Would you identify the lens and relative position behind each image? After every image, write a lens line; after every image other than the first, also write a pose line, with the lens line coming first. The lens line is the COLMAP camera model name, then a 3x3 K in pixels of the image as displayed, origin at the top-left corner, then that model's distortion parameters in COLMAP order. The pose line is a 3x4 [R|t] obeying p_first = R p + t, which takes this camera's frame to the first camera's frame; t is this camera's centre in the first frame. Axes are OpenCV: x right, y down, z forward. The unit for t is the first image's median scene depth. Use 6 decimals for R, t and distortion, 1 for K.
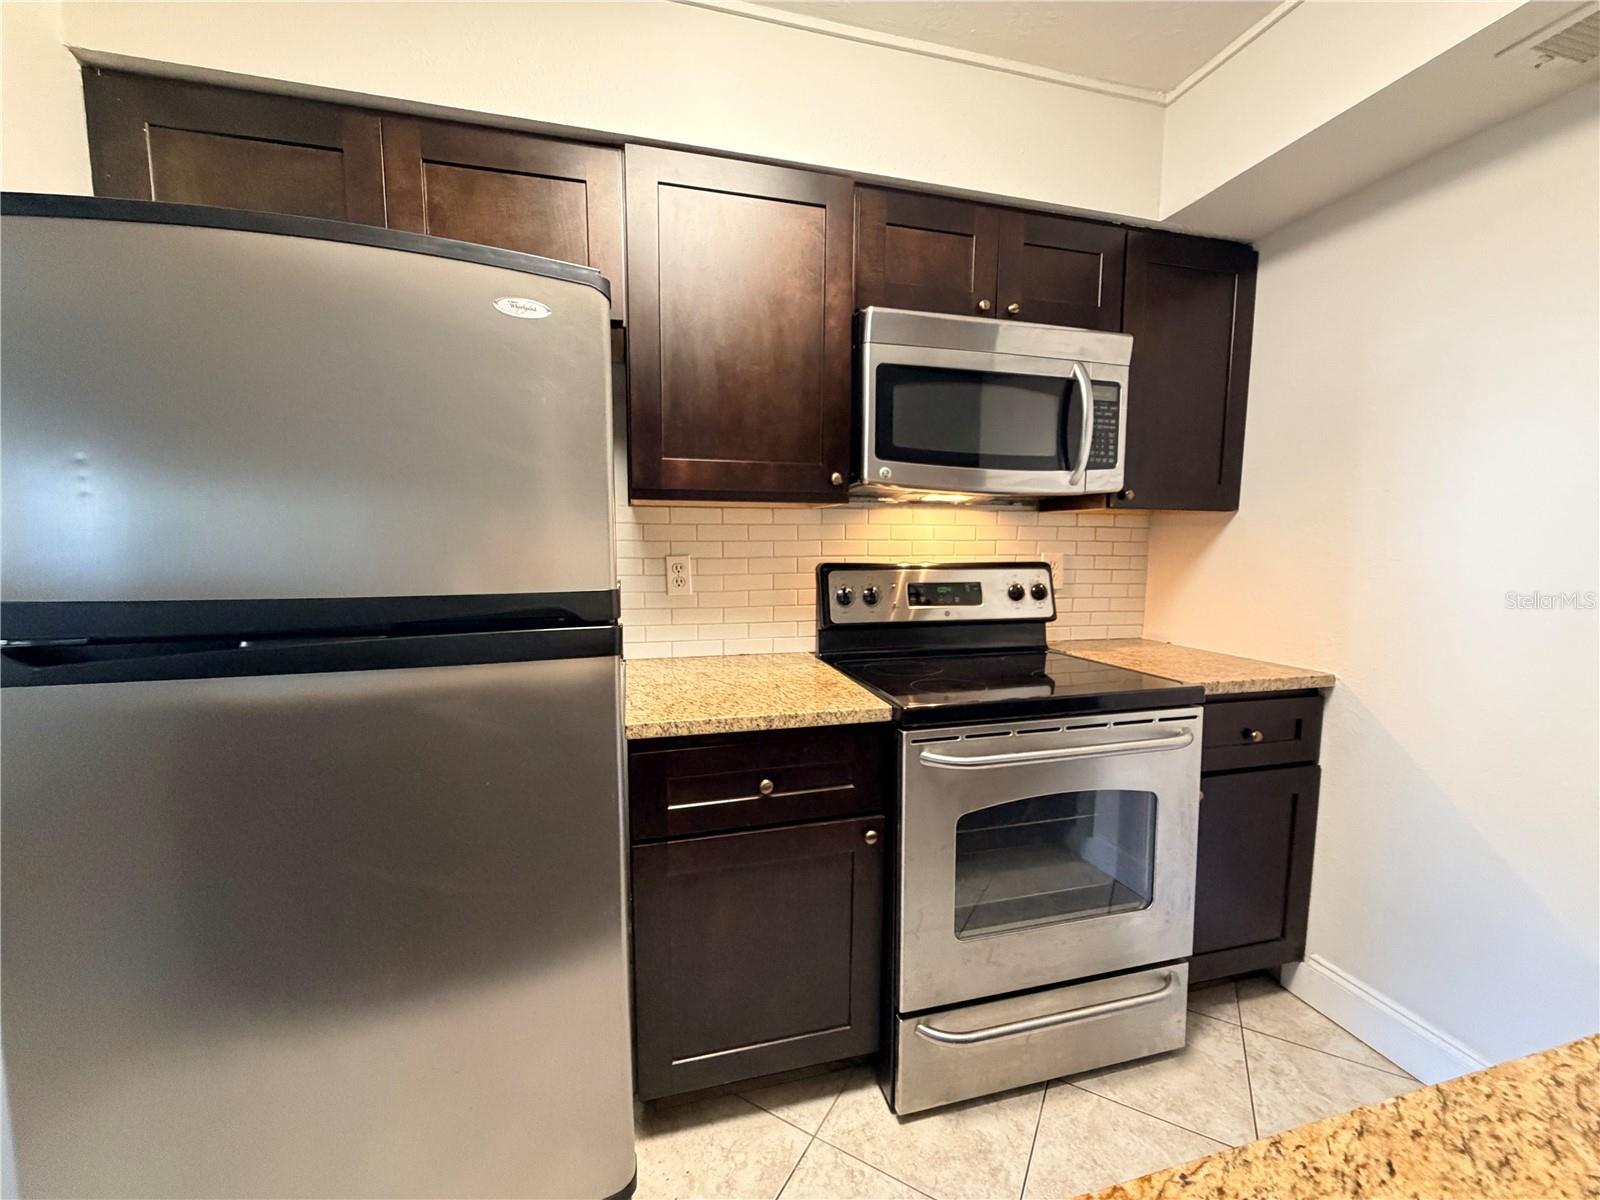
lens RADIAL K [[640.9, 0, 800.0], [0, 640.9, 600.0], [0, 0, 1]] dist [0.002089, 0.000437]
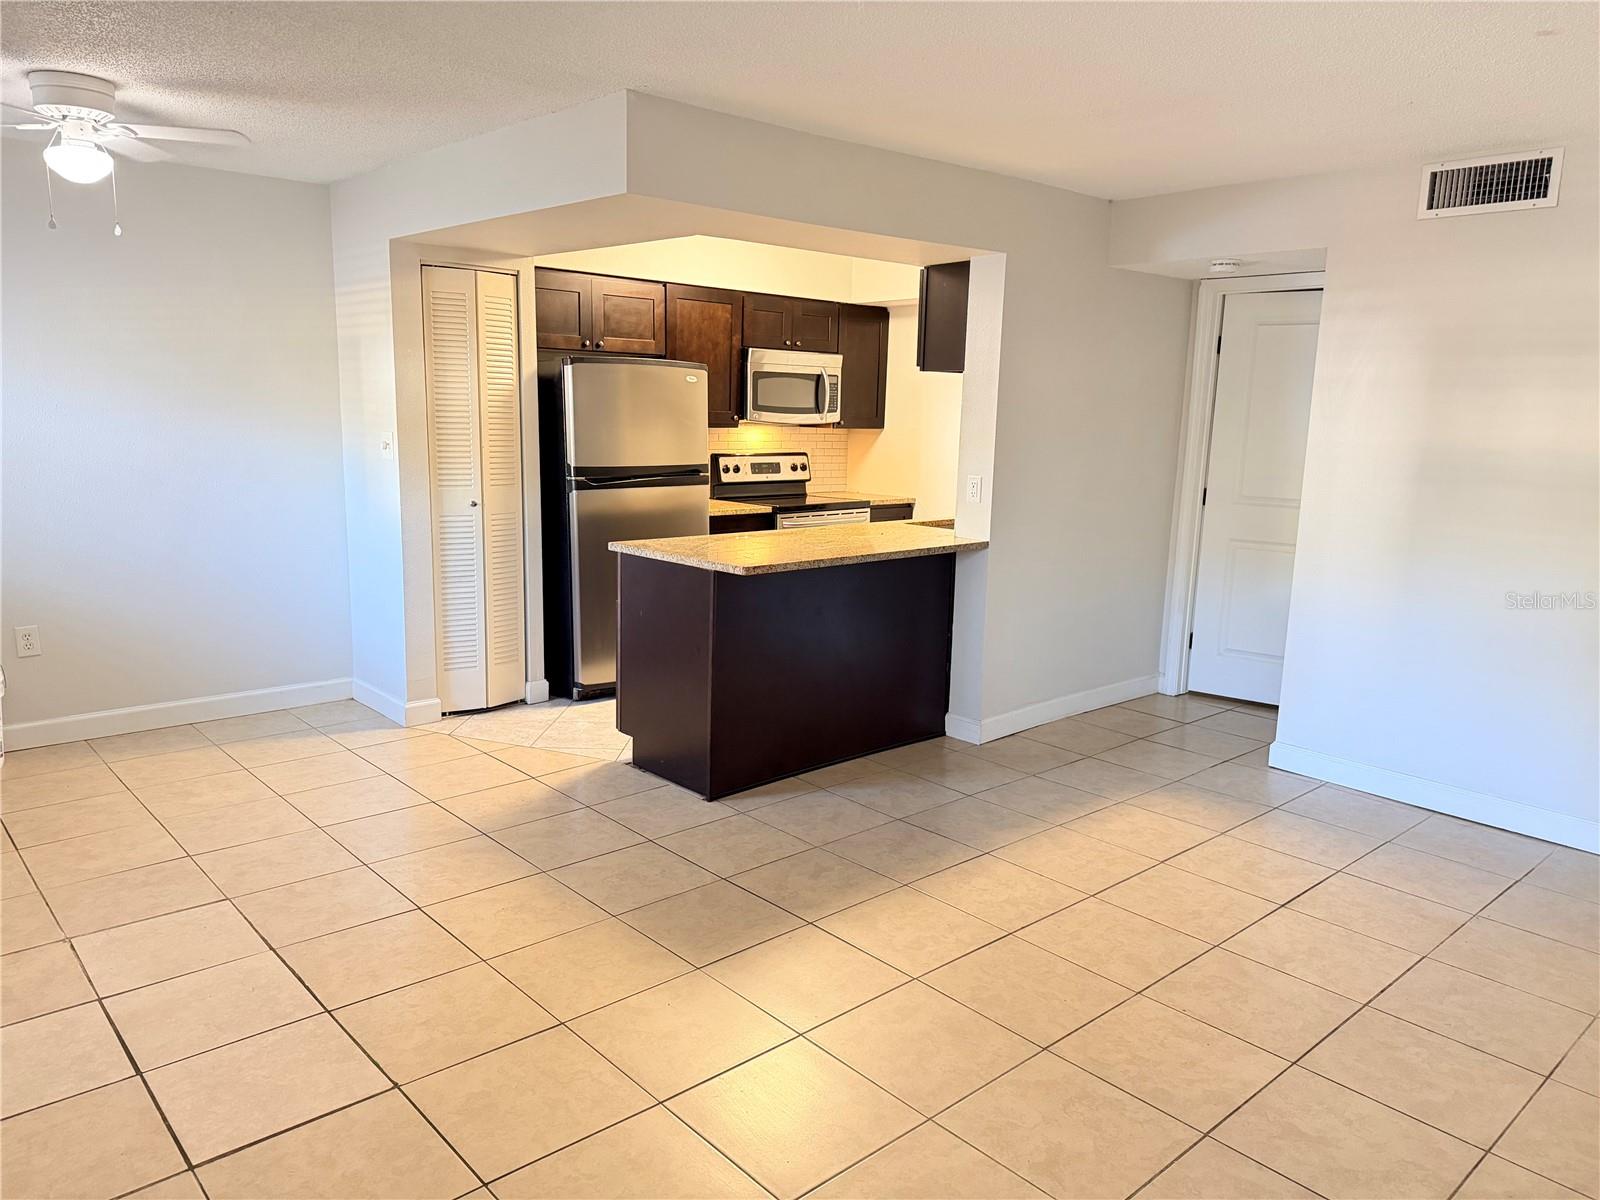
lens RADIAL K [[1112.1, 0, 800.0], [0, 1112.1, 600.0], [0, 0, 1]] dist [0.001243, -0.000831]
pose [[0.887861, -0.061484, 0.455985, -1.399091], [0.022206, 0.995603, 0.091006, 0.094699], [-0.459575, -0.070675, 0.885322, -2.370621]]
